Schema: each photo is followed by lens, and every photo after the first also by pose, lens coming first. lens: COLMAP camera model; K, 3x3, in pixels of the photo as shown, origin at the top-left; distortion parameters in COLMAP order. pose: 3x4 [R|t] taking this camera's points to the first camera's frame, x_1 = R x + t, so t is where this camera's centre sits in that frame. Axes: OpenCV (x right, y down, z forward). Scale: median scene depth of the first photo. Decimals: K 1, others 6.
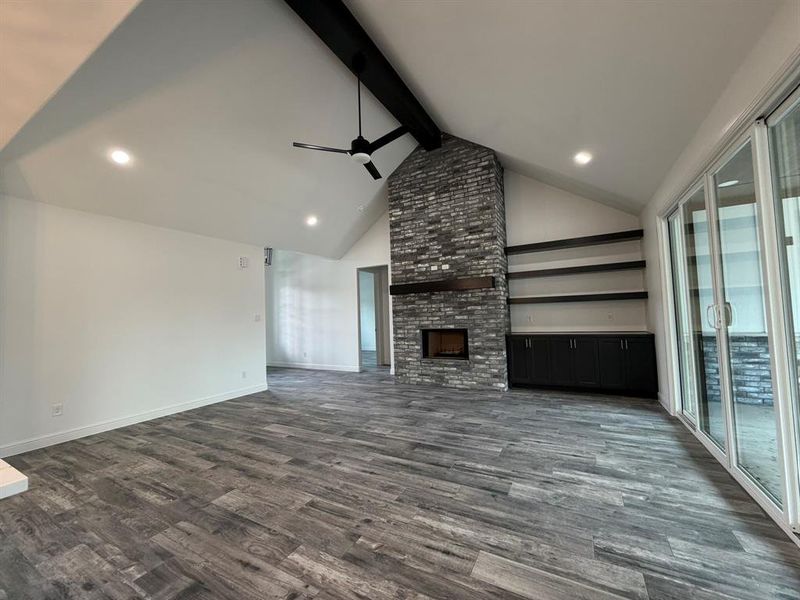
lens RADIAL K [[318.7, 0, 401.1], [0, 318.7, 298.0], [0, 0, 1]] dist [0.001600, -0.000155]
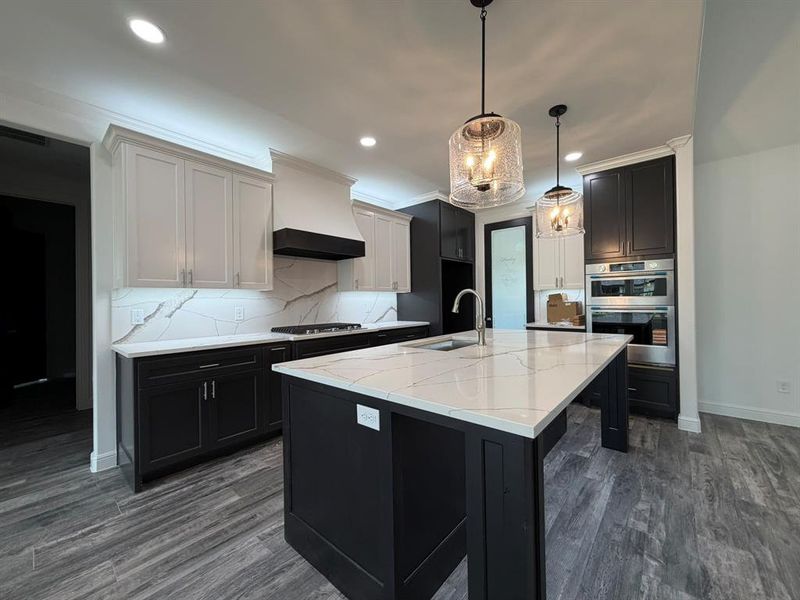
lens RADIAL K [[318.7, 0, 400.7], [0, 318.7, 301.9], [0, 0, 1]] dist [0.001600, -0.000155]
pose [[-0.204005, 0.042821, -0.978033, -0.033876], [0.070210, 0.997110, 0.029011, 0.031433], [0.976449, -0.062749, -0.206422, 0.247222]]
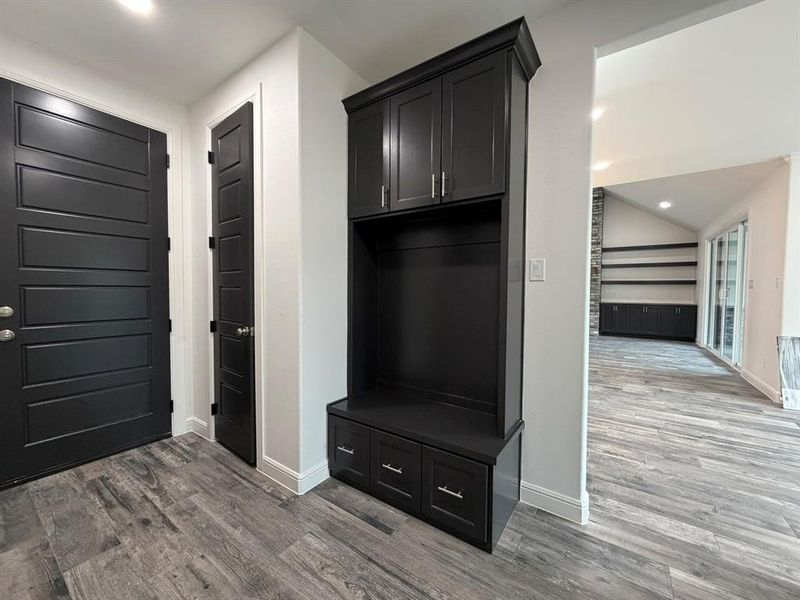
lens RADIAL K [[318.7, 0, 397.6], [0, 318.7, 301.8], [0, 0, 1]] dist [0.001600, -0.000155]
pose [[0.992818, 0.045346, -0.110711, -1.143997], [-0.035074, 0.995046, 0.093028, -0.014975], [0.114381, -0.088477, 0.989489, -1.628391]]
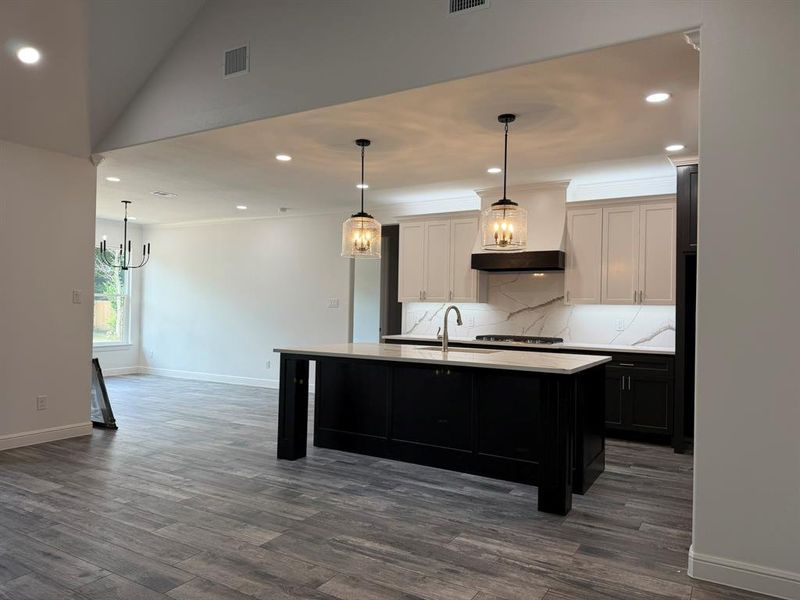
lens RADIAL K [[571.6, 0, 400.8], [0, 571.6, 299.4], [0, 0, 1]] dist [-0.005311, -0.005216]
pose [[-0.999221, 0.015581, 0.036255, -0.843304], [0.013070, 0.997566, -0.068496, 0.146430], [-0.037234, -0.067969, -0.996992, 2.164036]]
